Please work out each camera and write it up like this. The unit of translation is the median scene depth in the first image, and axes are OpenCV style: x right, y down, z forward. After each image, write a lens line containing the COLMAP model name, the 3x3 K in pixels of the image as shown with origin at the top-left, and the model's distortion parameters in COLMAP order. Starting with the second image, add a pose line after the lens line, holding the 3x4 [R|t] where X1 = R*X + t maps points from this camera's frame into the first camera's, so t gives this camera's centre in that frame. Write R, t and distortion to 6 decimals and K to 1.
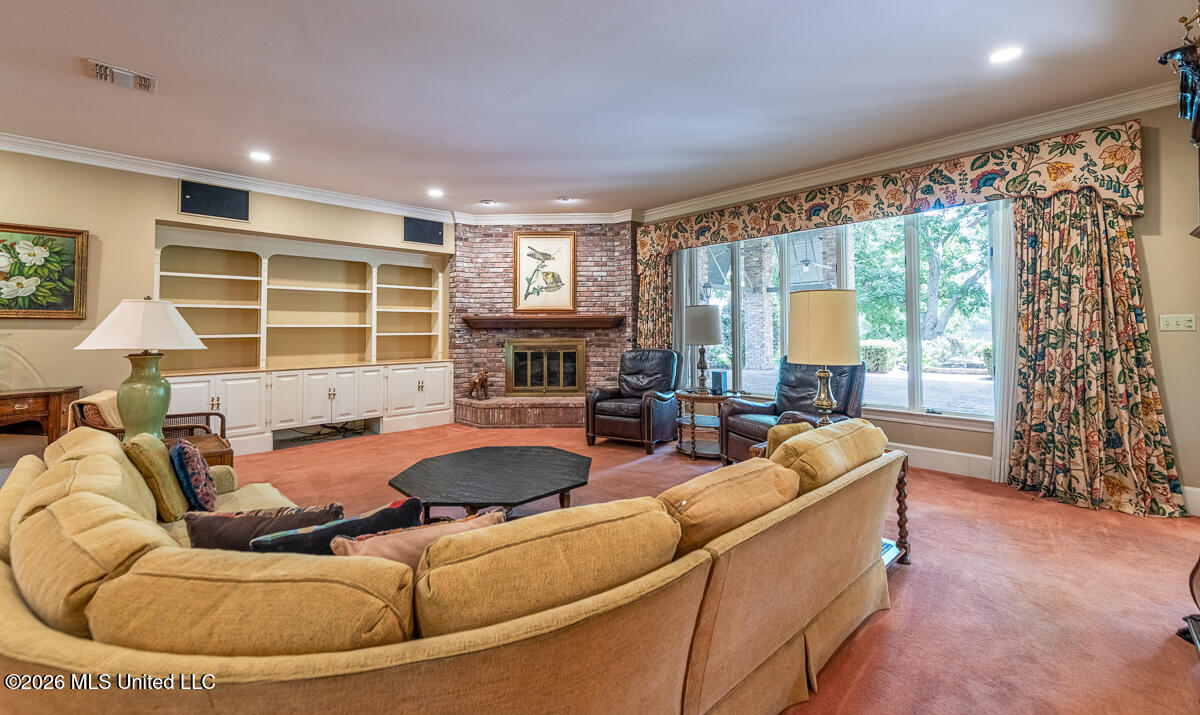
lens RADIAL K [[488.1, 0, 592.2], [0, 488.1, 315.6], [0, 0, 1]] dist [0.013314, 0.000832]
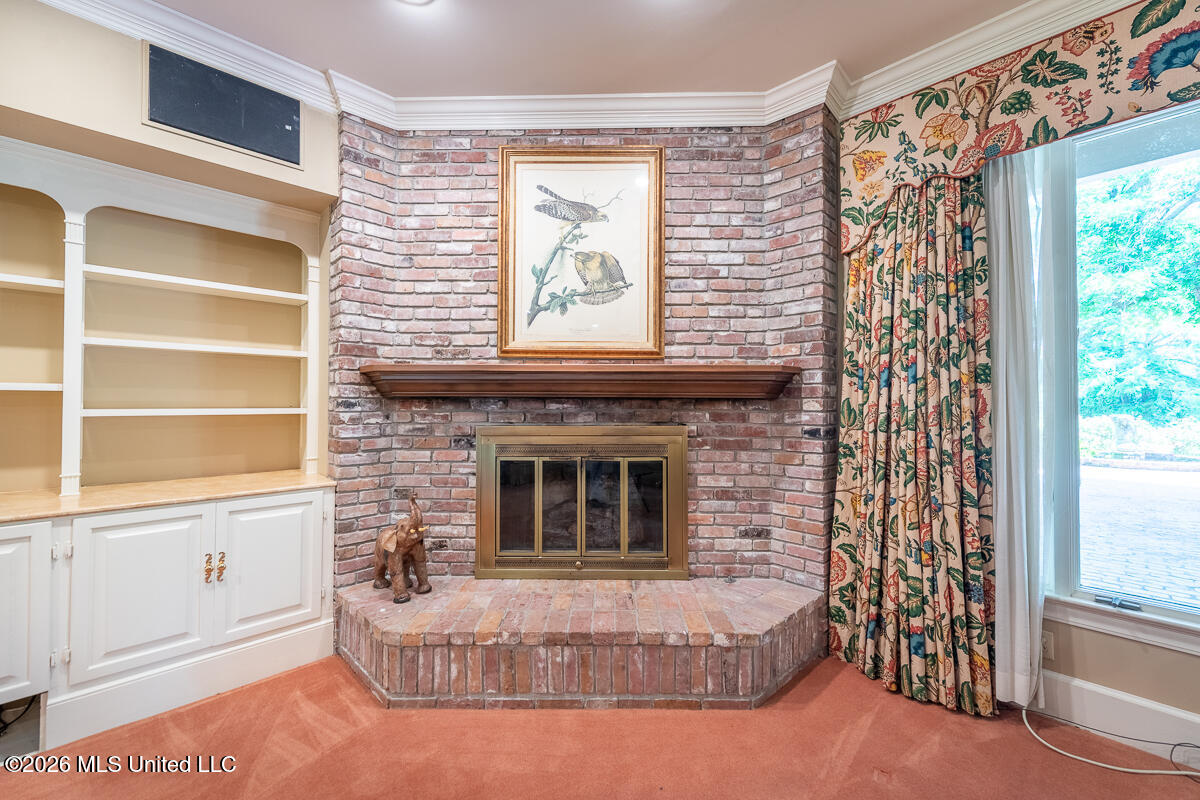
lens RADIAL K [[475.3, 0, 599.6], [0, 475.3, 397.0], [0, 0, 1]] dist [0.013523, -0.002489]
pose [[0.999809, 0.007391, 0.018077, -0.089306], [-0.007716, 0.999809, 0.017979, 0.017423], [-0.017941, -0.018115, 0.999675, 0.630680]]
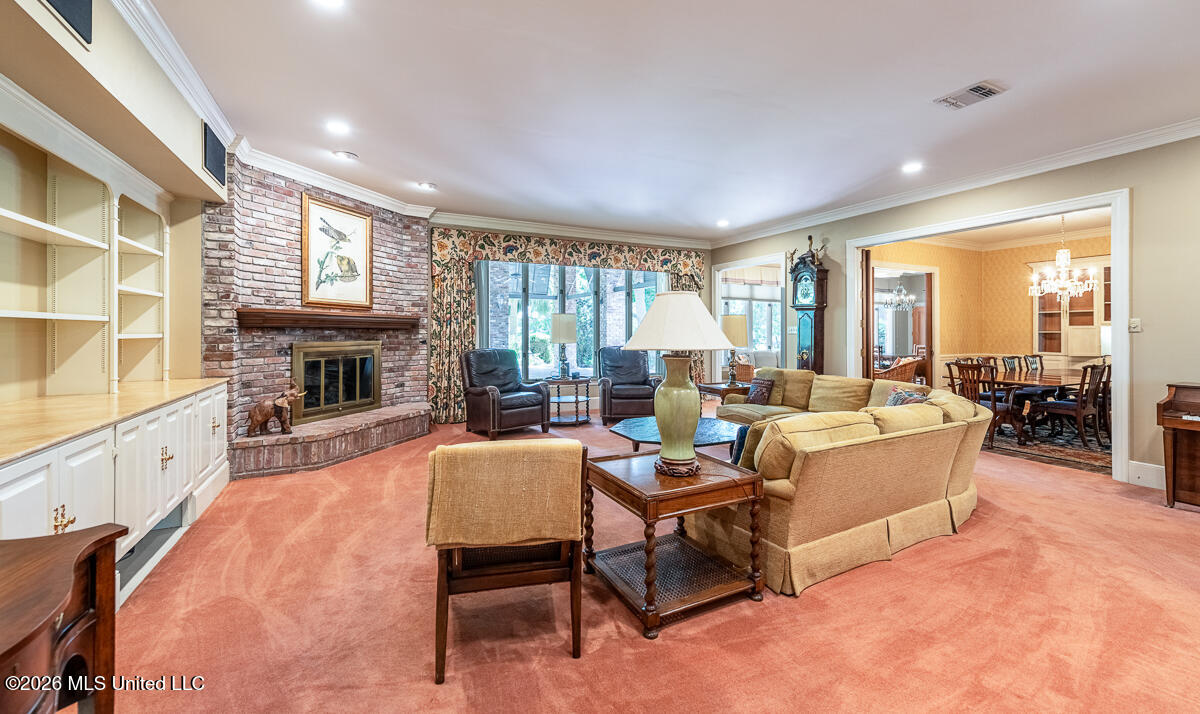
lens RADIAL K [[488.1, 0, 610.3], [0, 488.1, 332.3], [0, 0, 1]] dist [0.013314, 0.000832]
pose [[0.269950, 0.005756, 0.962857, -0.736080], [-0.032896, 0.999453, 0.003248, 0.015347], [-0.962312, -0.032552, 0.269992, 0.377291]]
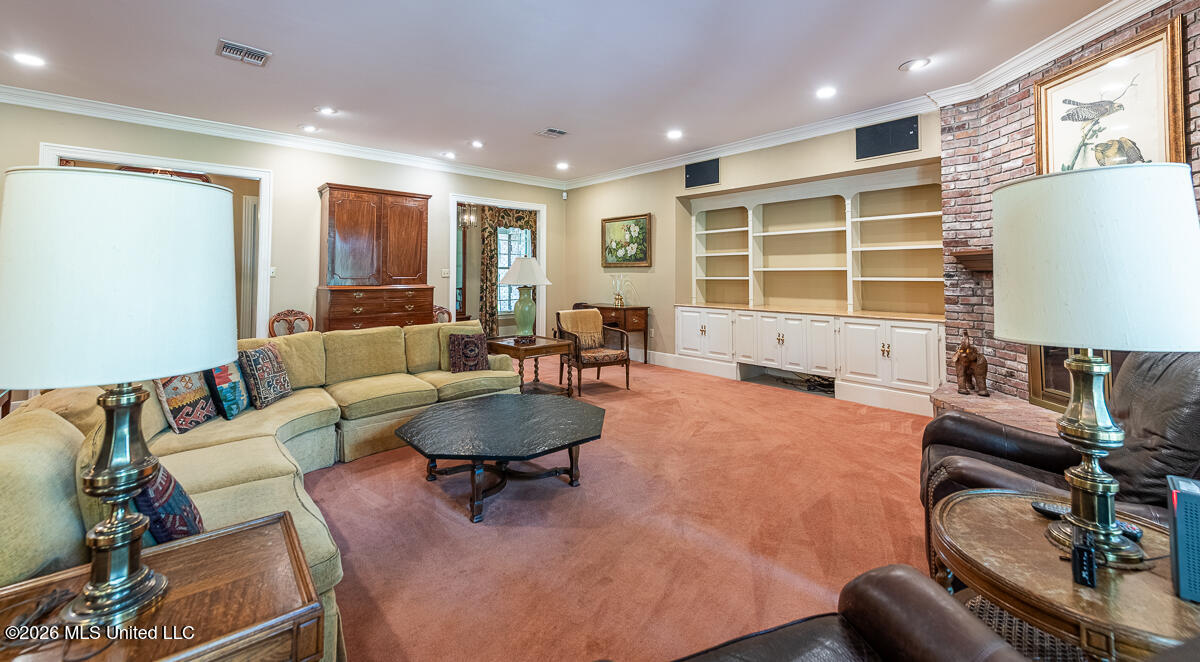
lens RADIAL K [[464.9, 0, 594.0], [0, 464.9, 259.1], [0, 0, 1]] dist [0.000363, 0.000081]
pose [[-0.035266, -0.027122, -0.999010, 0.340766], [0.028985, 0.999183, -0.028150, 0.013383], [0.998958, -0.029949, -0.034451, 0.559045]]
